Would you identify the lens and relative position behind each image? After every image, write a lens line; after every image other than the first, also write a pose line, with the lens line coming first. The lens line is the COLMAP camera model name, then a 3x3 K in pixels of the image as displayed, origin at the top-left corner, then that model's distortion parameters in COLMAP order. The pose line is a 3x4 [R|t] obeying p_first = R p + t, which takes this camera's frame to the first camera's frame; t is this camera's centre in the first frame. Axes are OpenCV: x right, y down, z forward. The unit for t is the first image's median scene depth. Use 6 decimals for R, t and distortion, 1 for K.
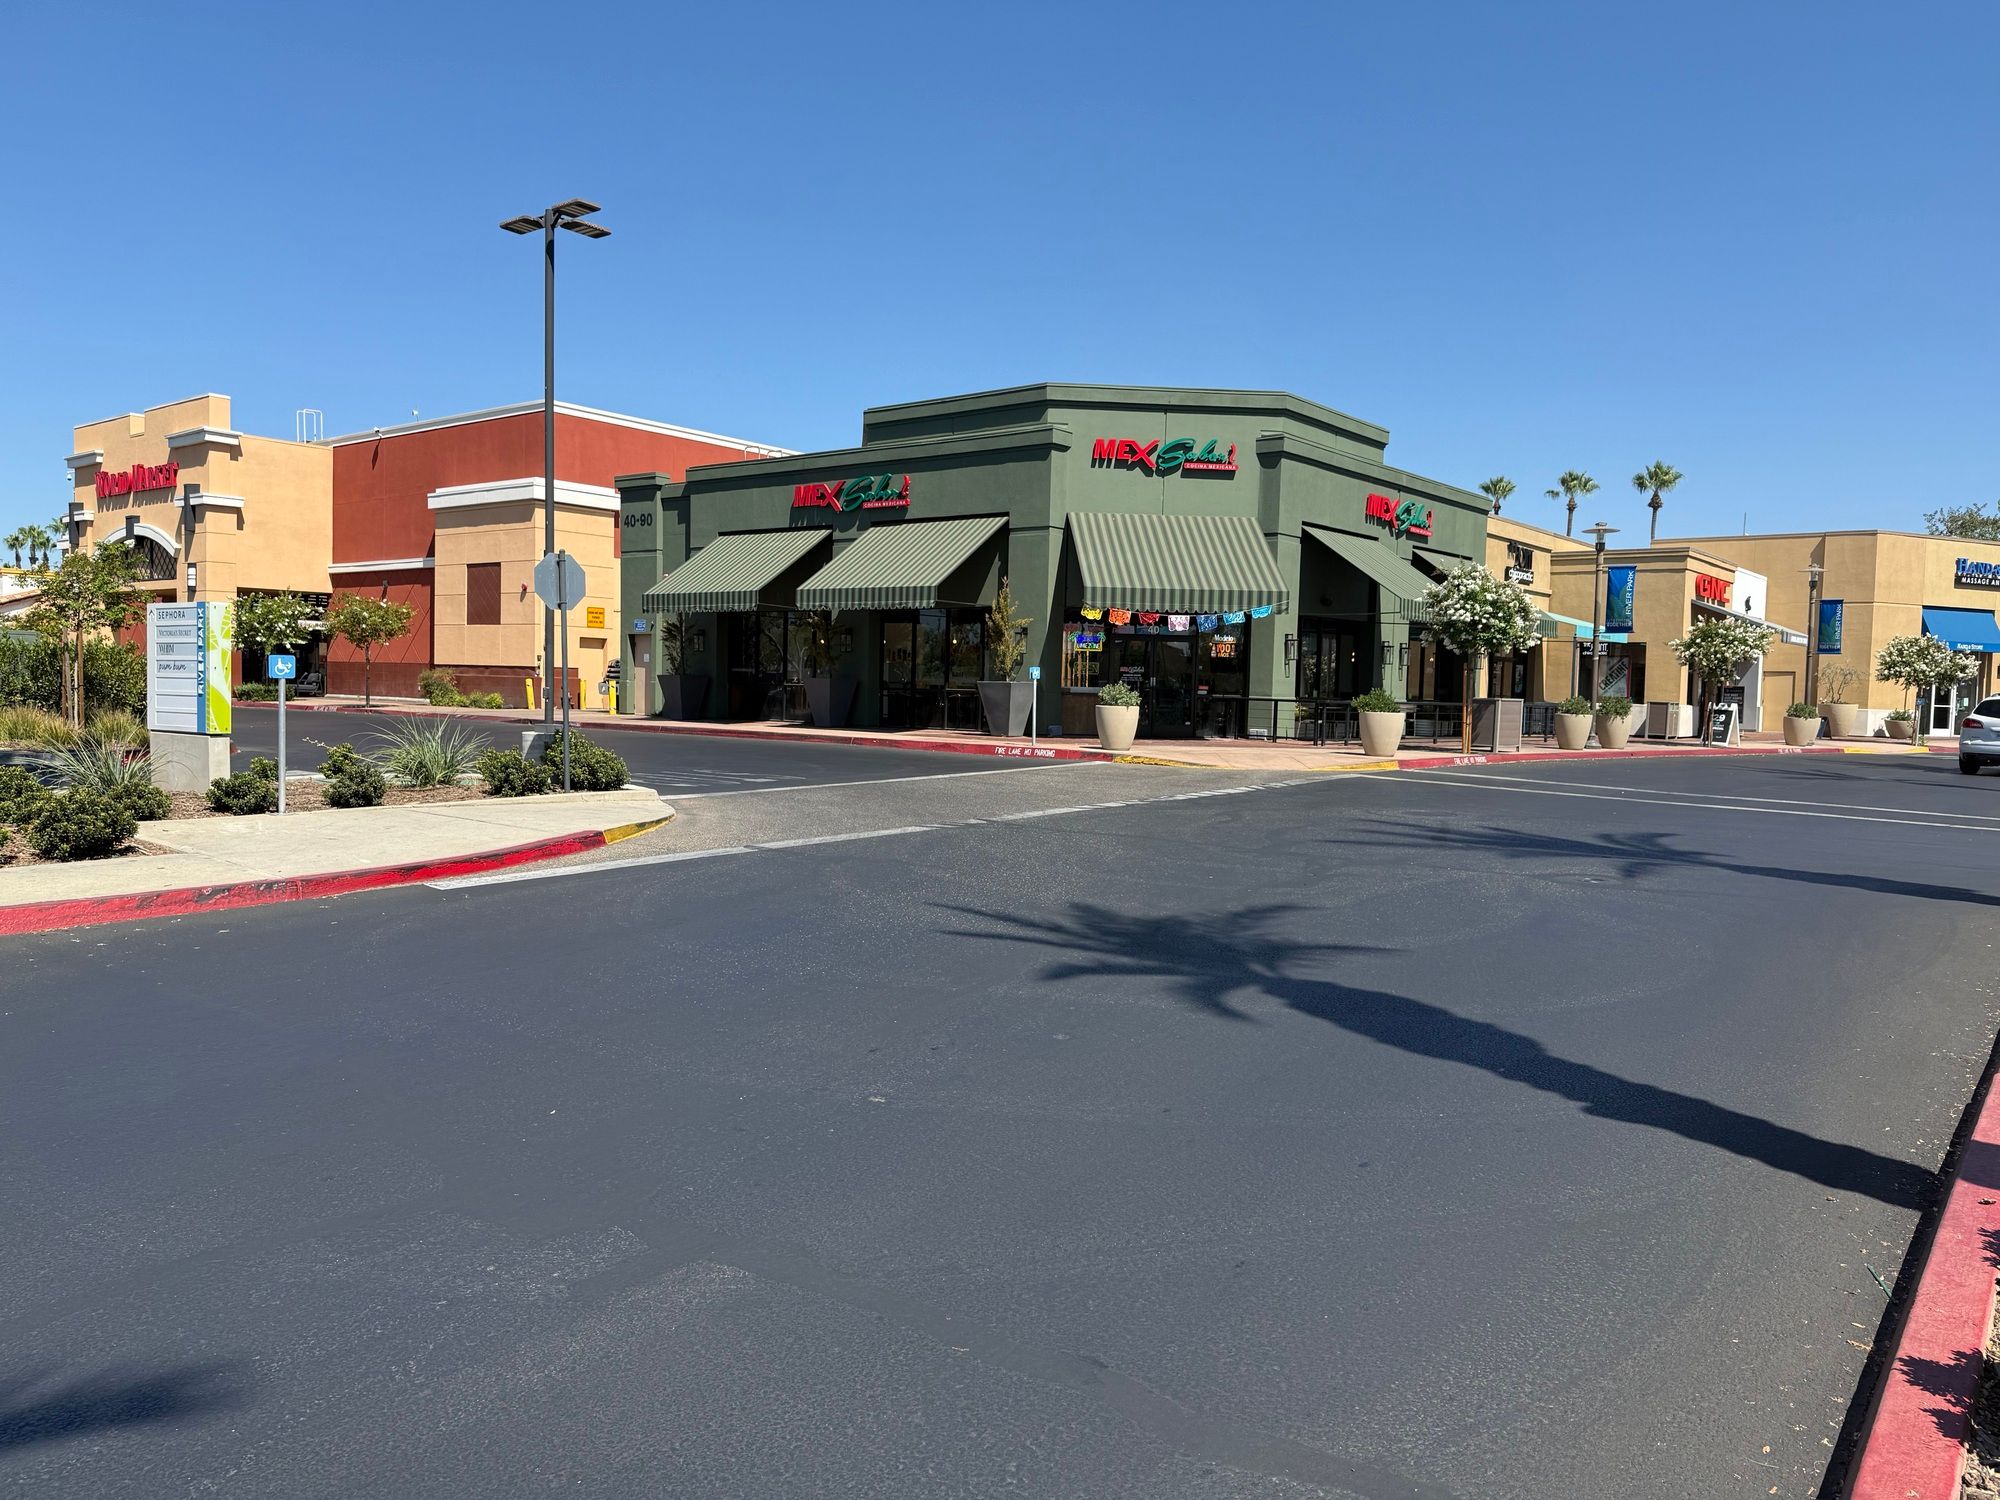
lens RADIAL K [[1366.5, 0, 975.2], [0, 1366.5, 775.0], [0, 0, 1]] dist [0.093452, -0.113911]
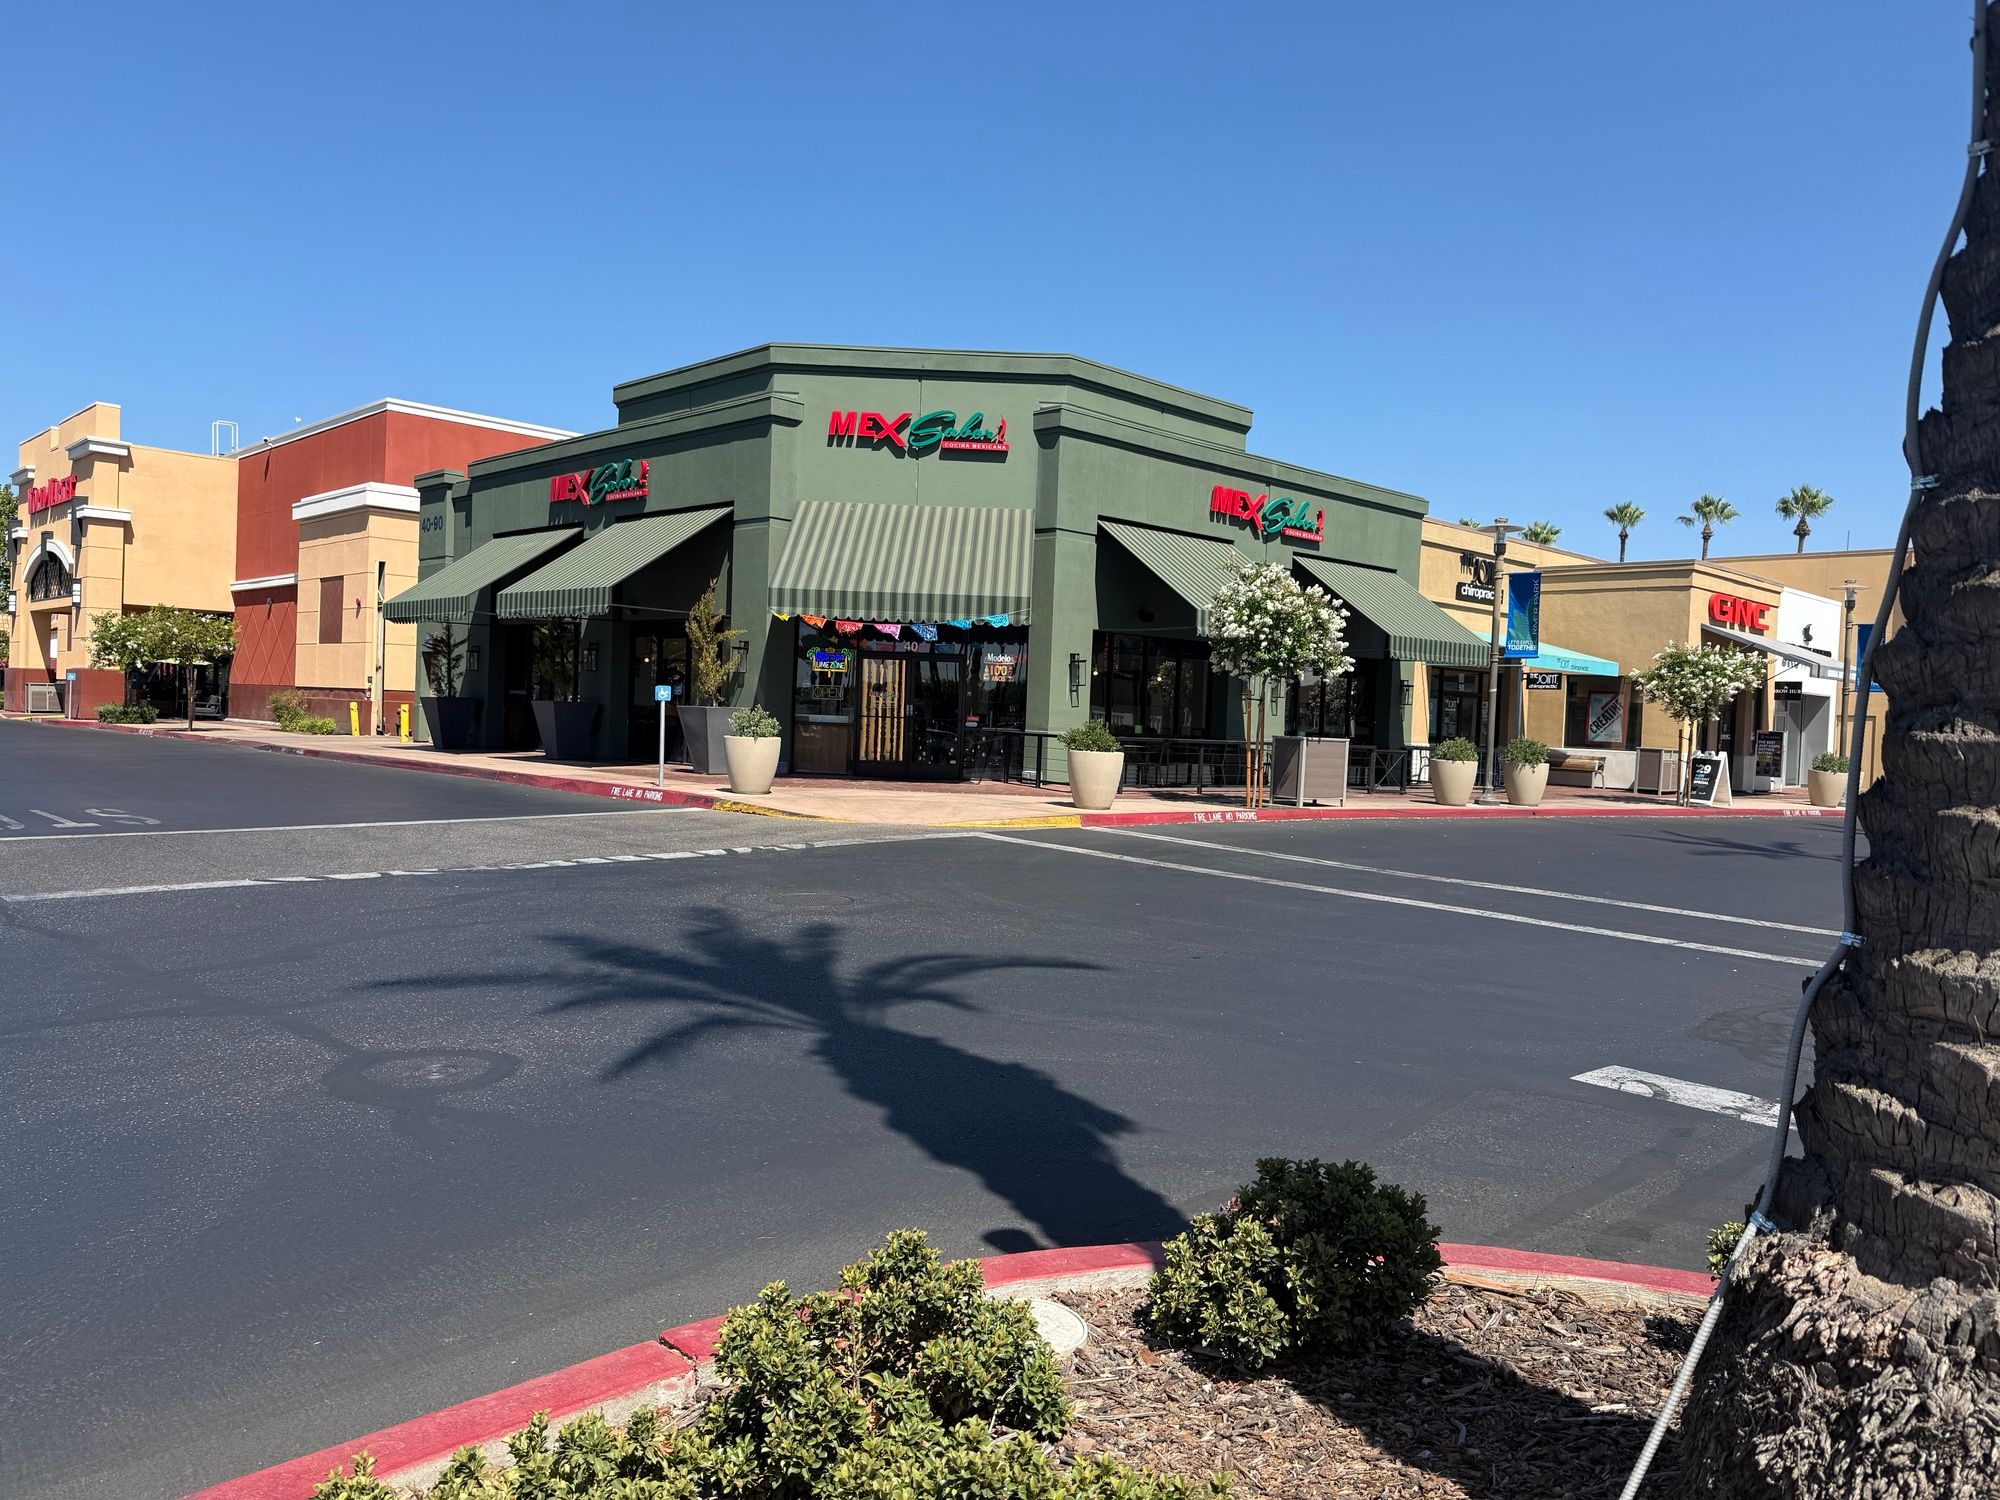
lens RADIAL K [[1380.7, 0, 1000.0], [0, 1380.7, 750.0], [0, 0, 1]] dist [0.112034, -0.171057]
pose [[0.994300, 0.016272, -0.105367, 0.256758], [-0.021197, 0.998726, -0.045789, -0.007889], [0.104487, 0.047761, 0.993379, 0.186569]]
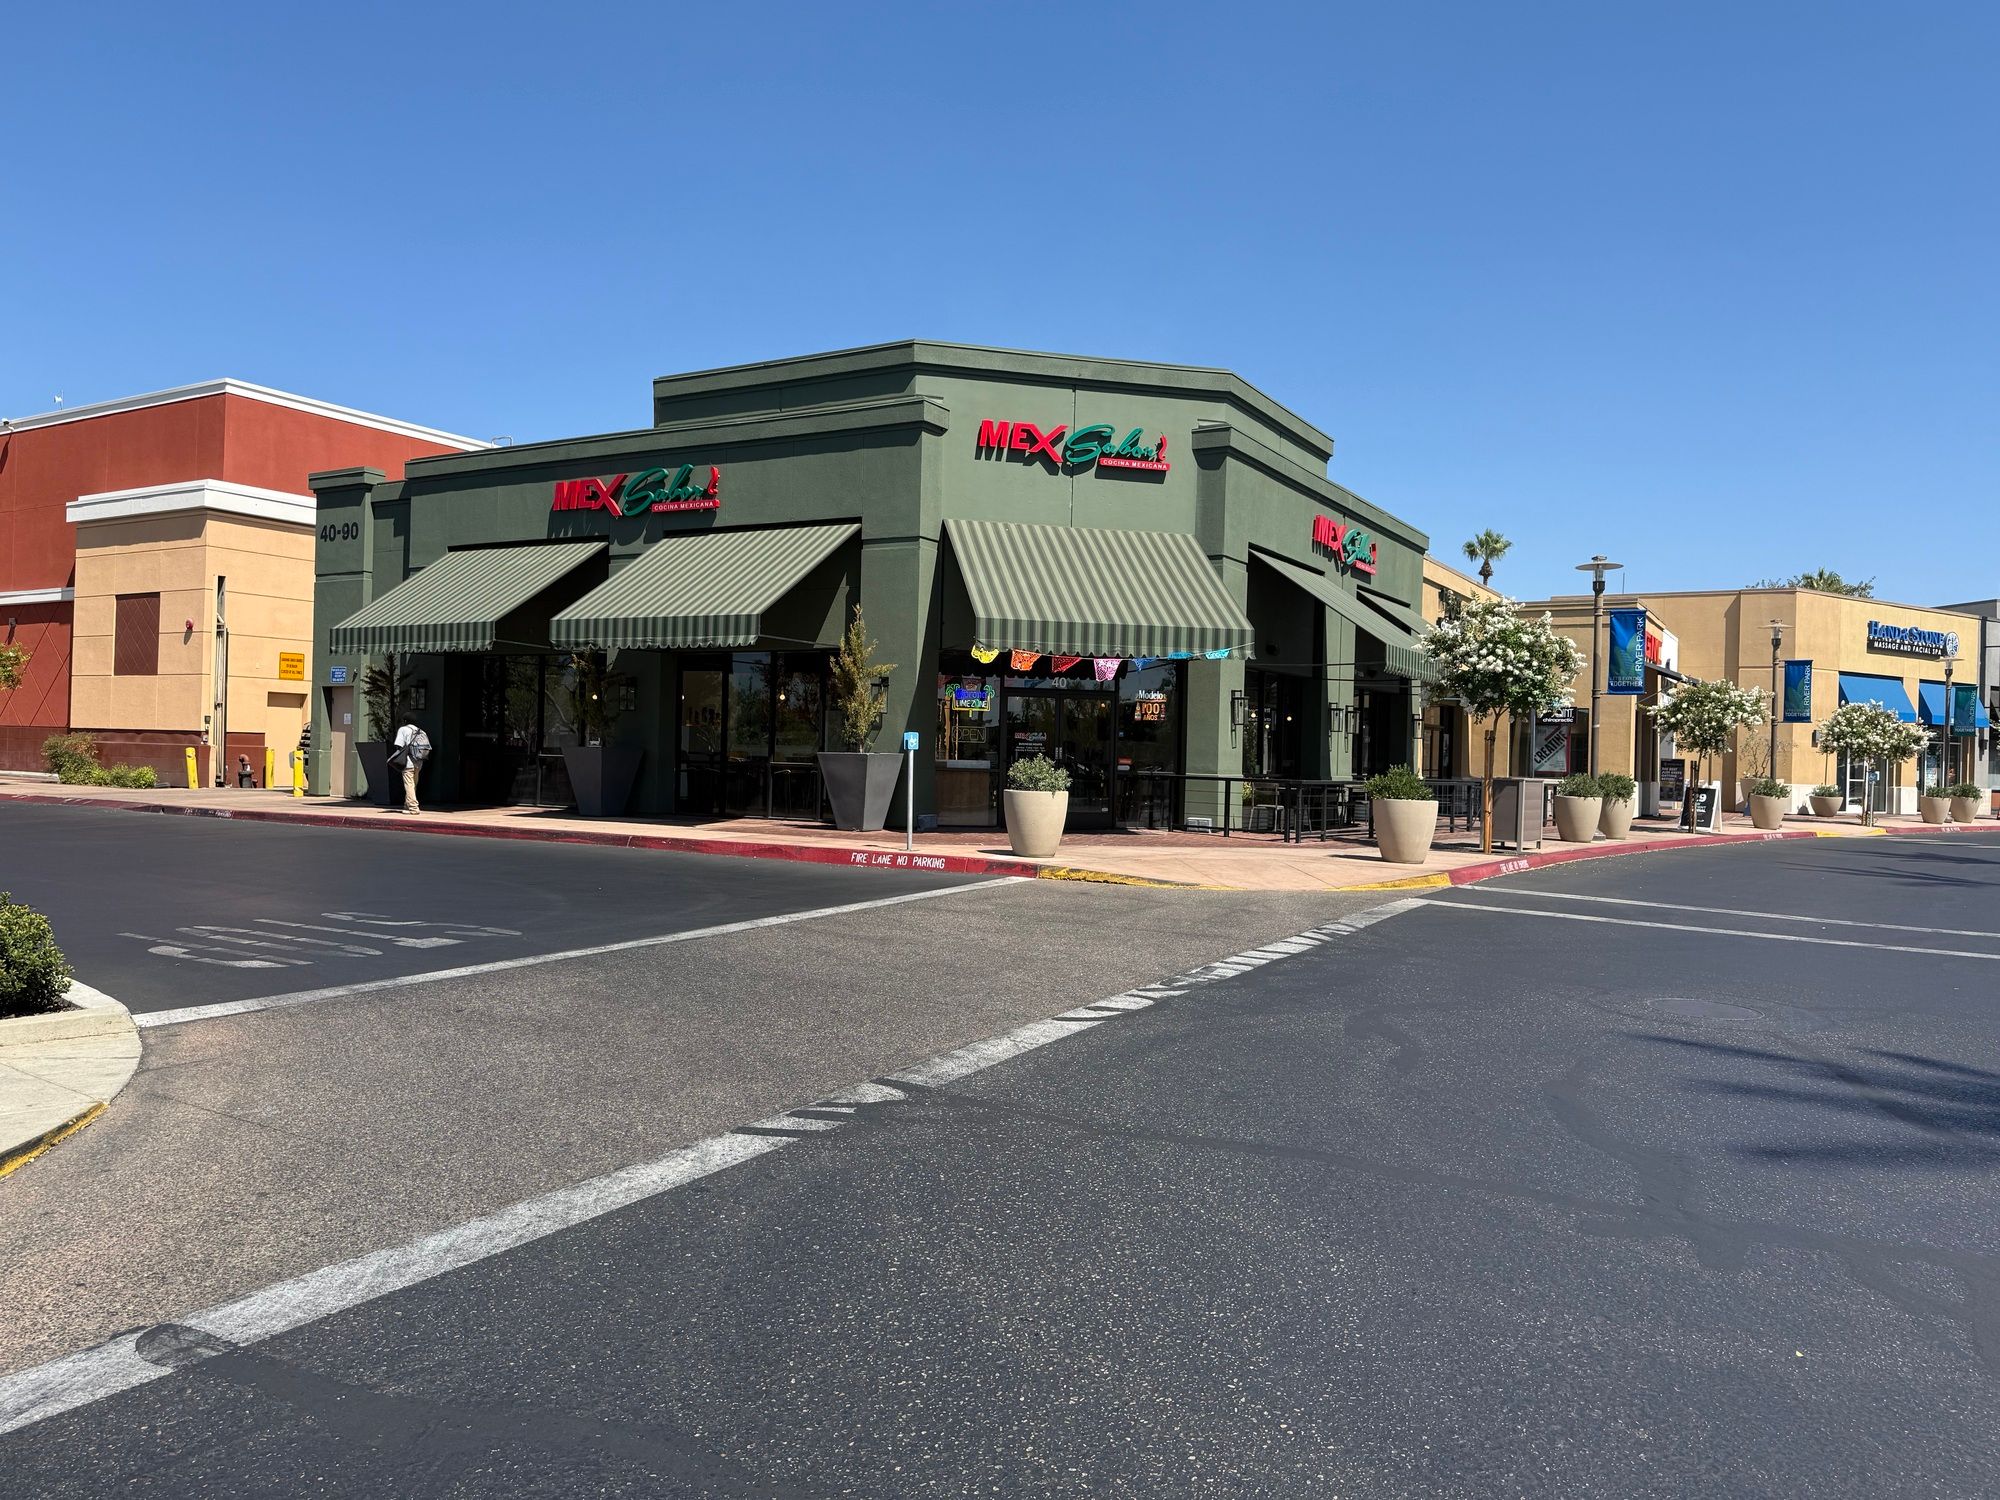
lens RADIAL K [[1410.0, 0, 1006.2], [0, 1410.0, 762.1], [0, 0, 1]] dist [0.056629, -0.078692]
pose [[0.987928, 0.000217, 0.154917, -0.013852], [0.008857, 0.998284, -0.057882, -0.019368], [-0.154663, 0.058555, 0.986230, 0.252430]]
